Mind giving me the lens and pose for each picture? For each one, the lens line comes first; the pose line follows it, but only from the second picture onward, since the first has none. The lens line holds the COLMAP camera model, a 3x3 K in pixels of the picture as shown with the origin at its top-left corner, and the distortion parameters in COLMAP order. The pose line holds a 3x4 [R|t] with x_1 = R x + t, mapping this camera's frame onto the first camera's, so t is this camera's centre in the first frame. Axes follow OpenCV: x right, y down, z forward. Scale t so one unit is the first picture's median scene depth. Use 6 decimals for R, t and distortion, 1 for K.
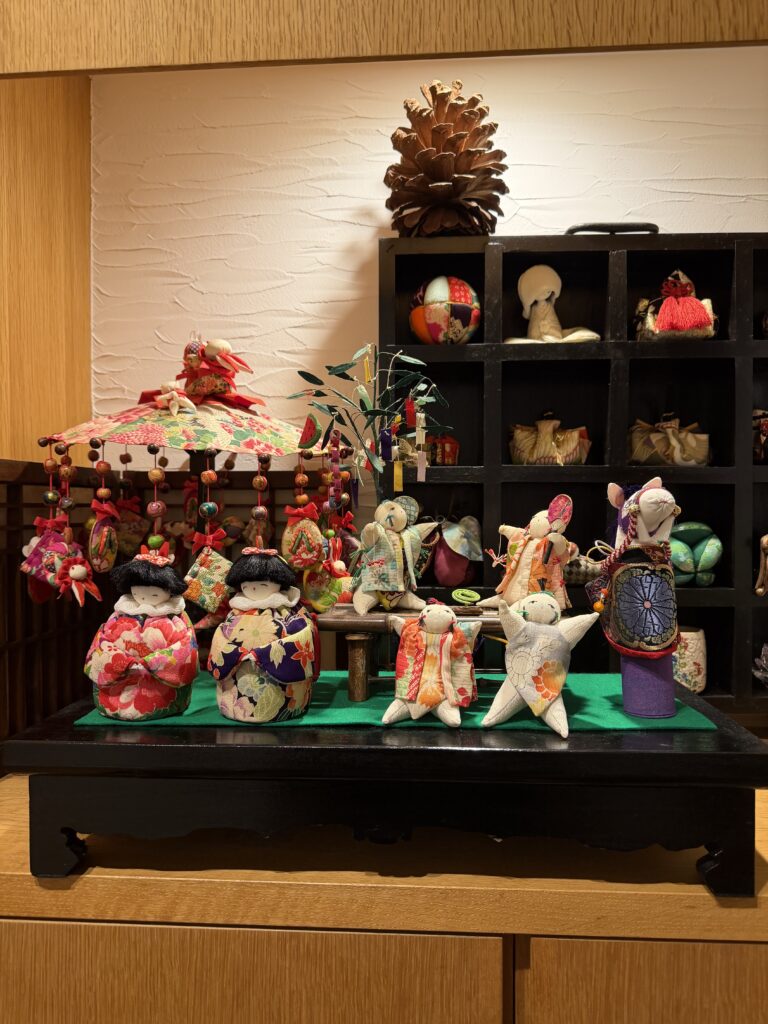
lens RADIAL K [[824.4, 0, 362.3], [0, 824.4, 507.0], [0, 0, 1]] dist [0.109297, -0.266939]
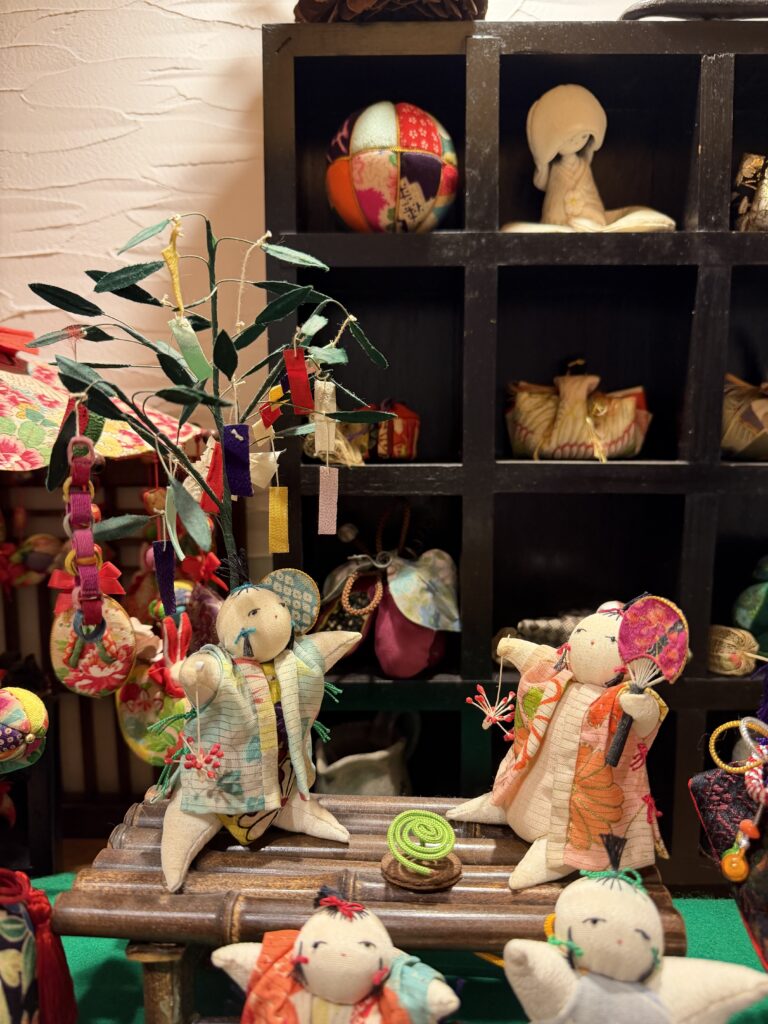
lens RADIAL K [[801.9, 0, 372.7], [0, 801.9, 511.4], [0, 0, 1]] dist [-0.036914, -0.004524]
pose [[0.999153, -0.008425, 0.040272, 0.066420], [0.003858, 0.993683, 0.112156, -0.077376], [-0.040962, -0.111906, 0.992874, 0.478352]]
